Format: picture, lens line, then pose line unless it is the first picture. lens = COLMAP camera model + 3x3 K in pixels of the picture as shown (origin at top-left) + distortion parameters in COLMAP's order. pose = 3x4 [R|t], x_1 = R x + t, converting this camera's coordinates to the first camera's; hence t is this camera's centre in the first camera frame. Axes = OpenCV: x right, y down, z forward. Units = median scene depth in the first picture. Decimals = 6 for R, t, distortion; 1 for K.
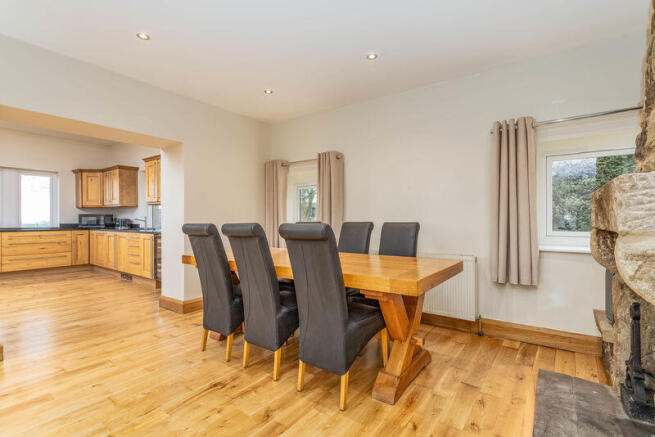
lens RADIAL K [[313.0, 0, 328.0], [0, 313.0, 219.1], [0, 0, 1]] dist [0.002941, 0.000202]
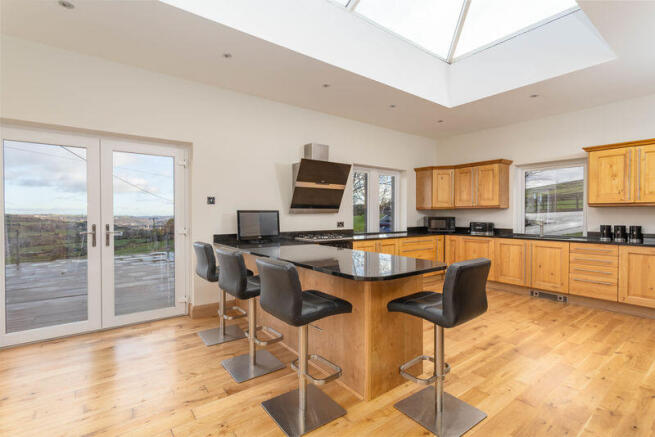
lens RADIAL K [[313.0, 0, 327.6], [0, 313.0, 217.5], [0, 0, 1]] dist [0.002941, 0.000202]
pose [[0.948303, 0.003019, -0.317354, -0.781832], [-0.000183, 0.999960, 0.008964, -0.020952], [0.317368, -0.008442, 0.948265, 0.057275]]
